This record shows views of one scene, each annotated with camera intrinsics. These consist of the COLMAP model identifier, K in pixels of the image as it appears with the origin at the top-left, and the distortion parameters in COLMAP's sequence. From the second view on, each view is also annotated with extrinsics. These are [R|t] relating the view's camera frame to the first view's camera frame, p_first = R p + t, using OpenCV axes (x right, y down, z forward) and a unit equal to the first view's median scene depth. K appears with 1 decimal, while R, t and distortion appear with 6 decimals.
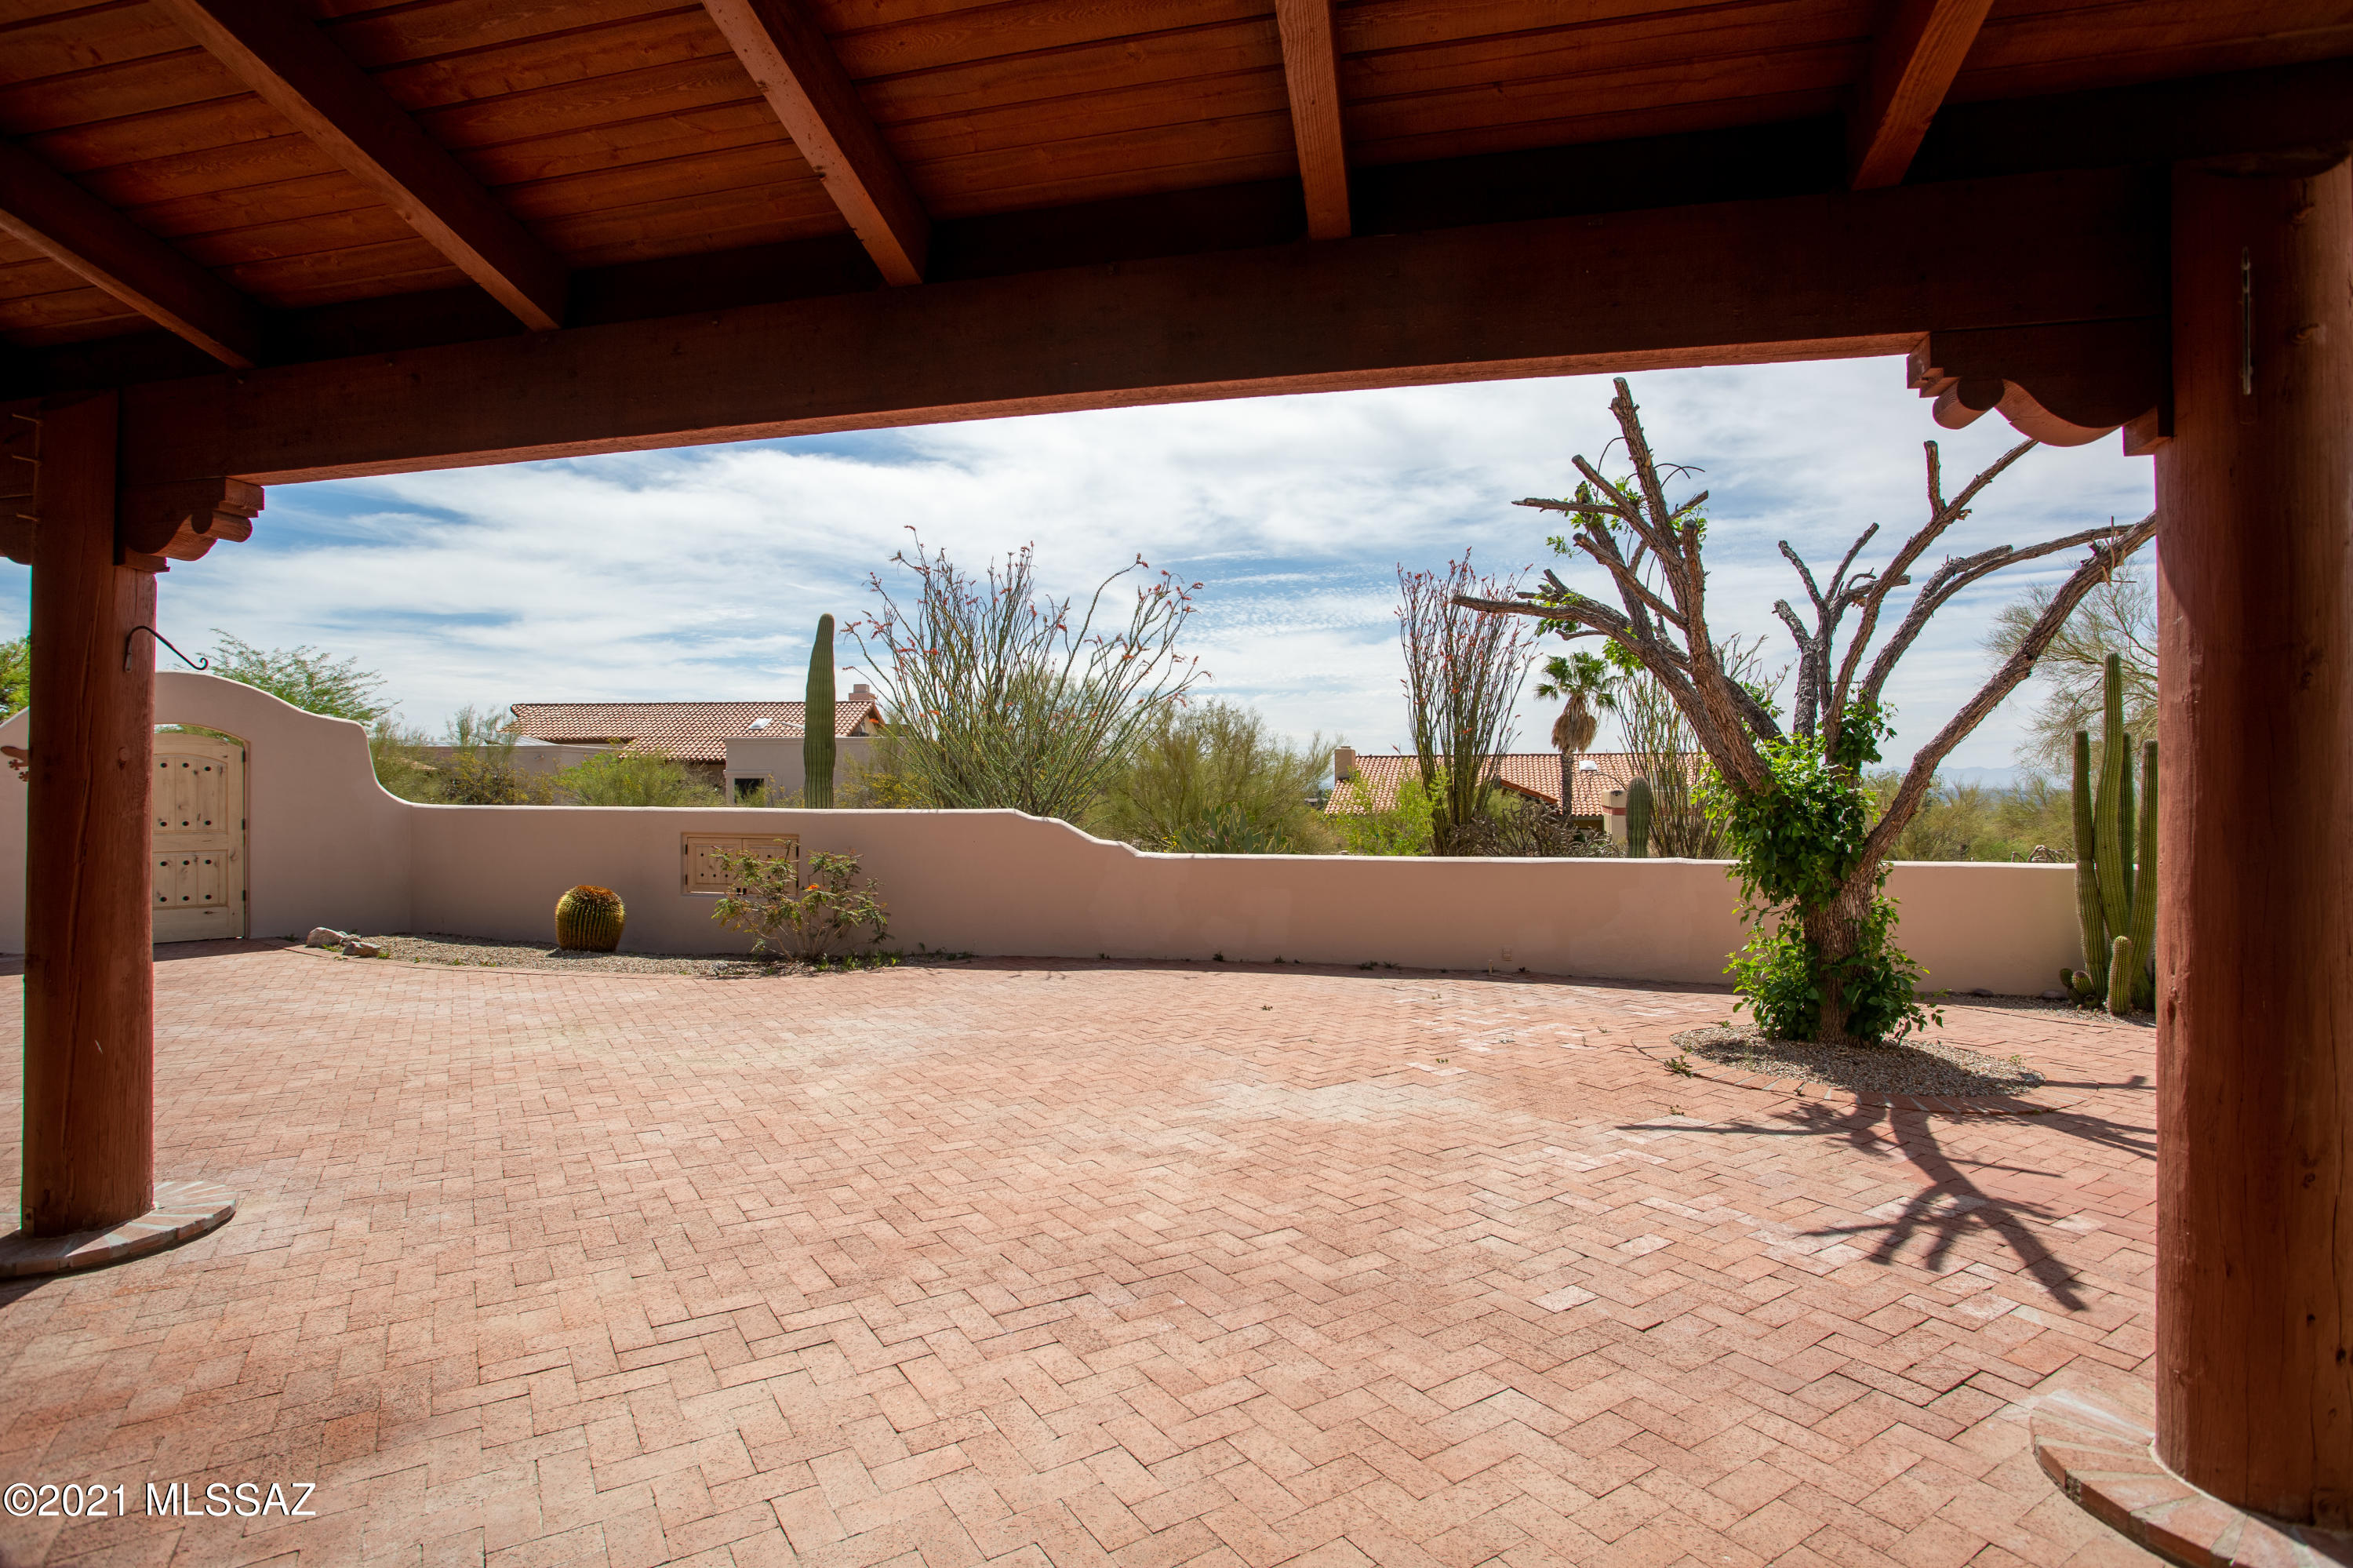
lens RADIAL K [[1163.0, 0, 1175.6], [0, 1163.0, 794.6], [0, 0, 1]] dist [-0.027211, 0.015644]
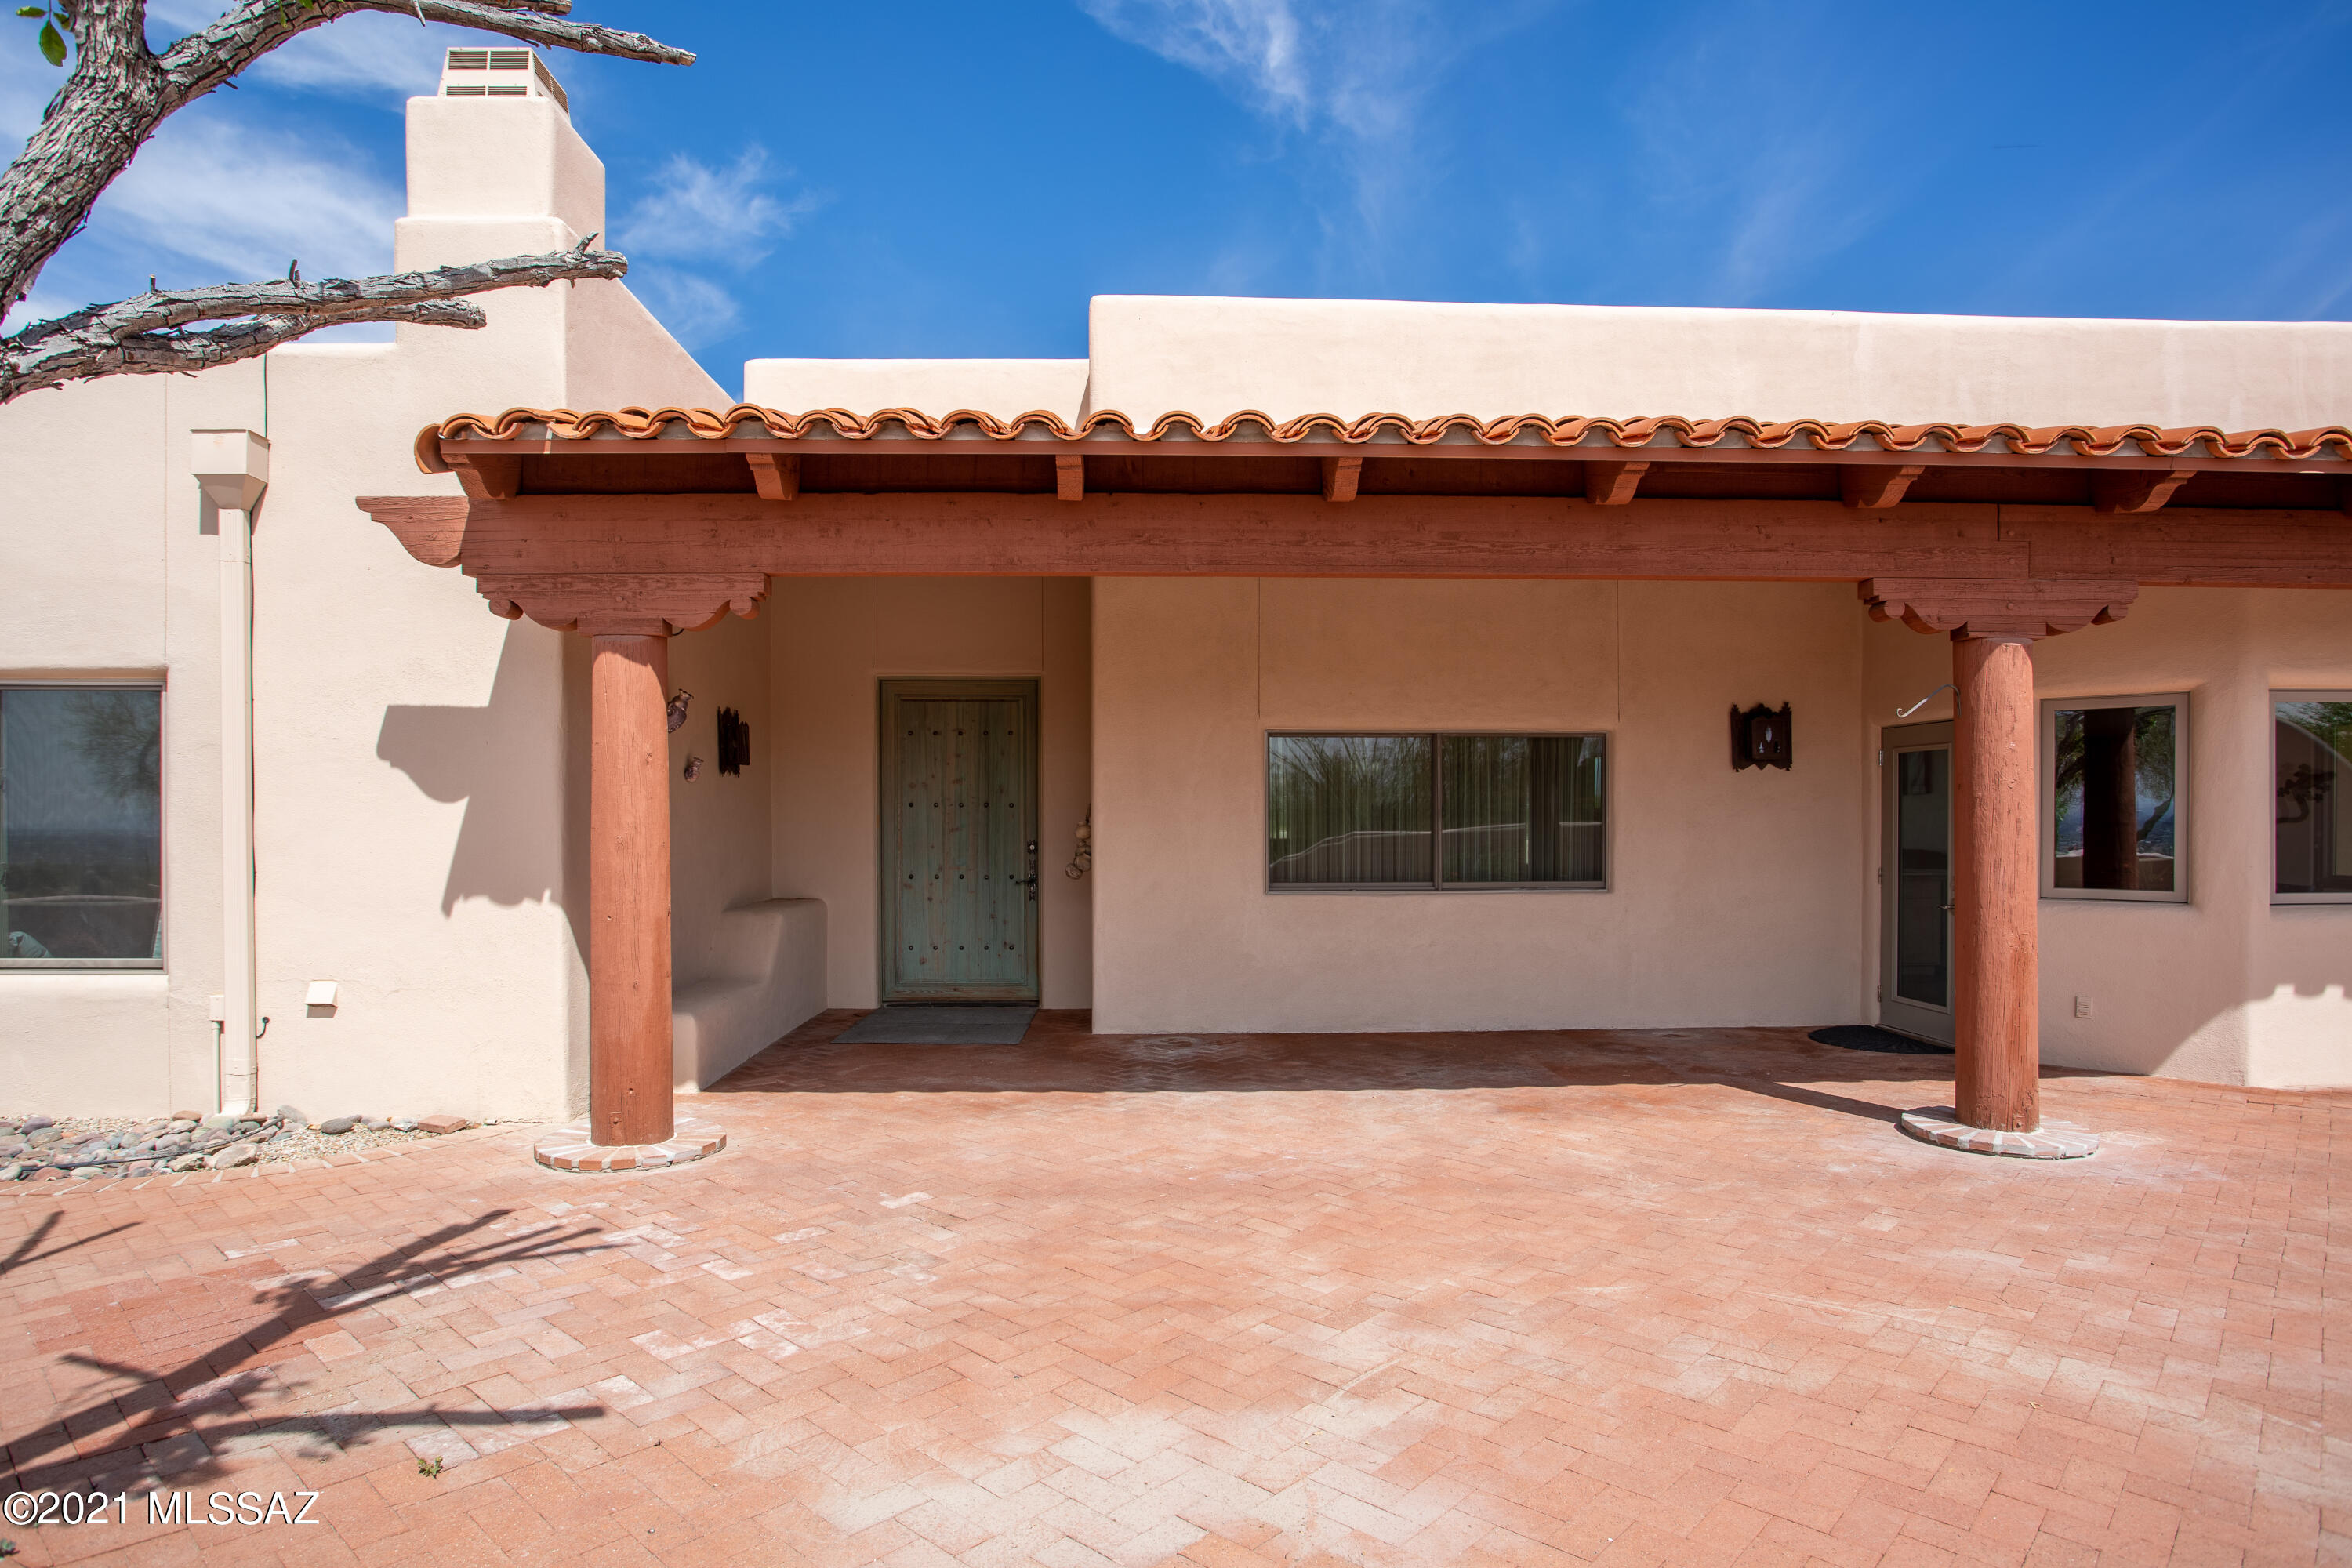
lens RADIAL K [[1324.6, 0, 1175.7], [0, 1324.6, 799.9], [0, 0, 1]] dist [-0.044754, 0.002819]
pose [[-0.969807, -0.000628, -0.243872, 0.316343], [-0.000857, 0.999999, 0.000830, 0.002555], [0.243871, 0.001014, -0.969807, 1.889022]]
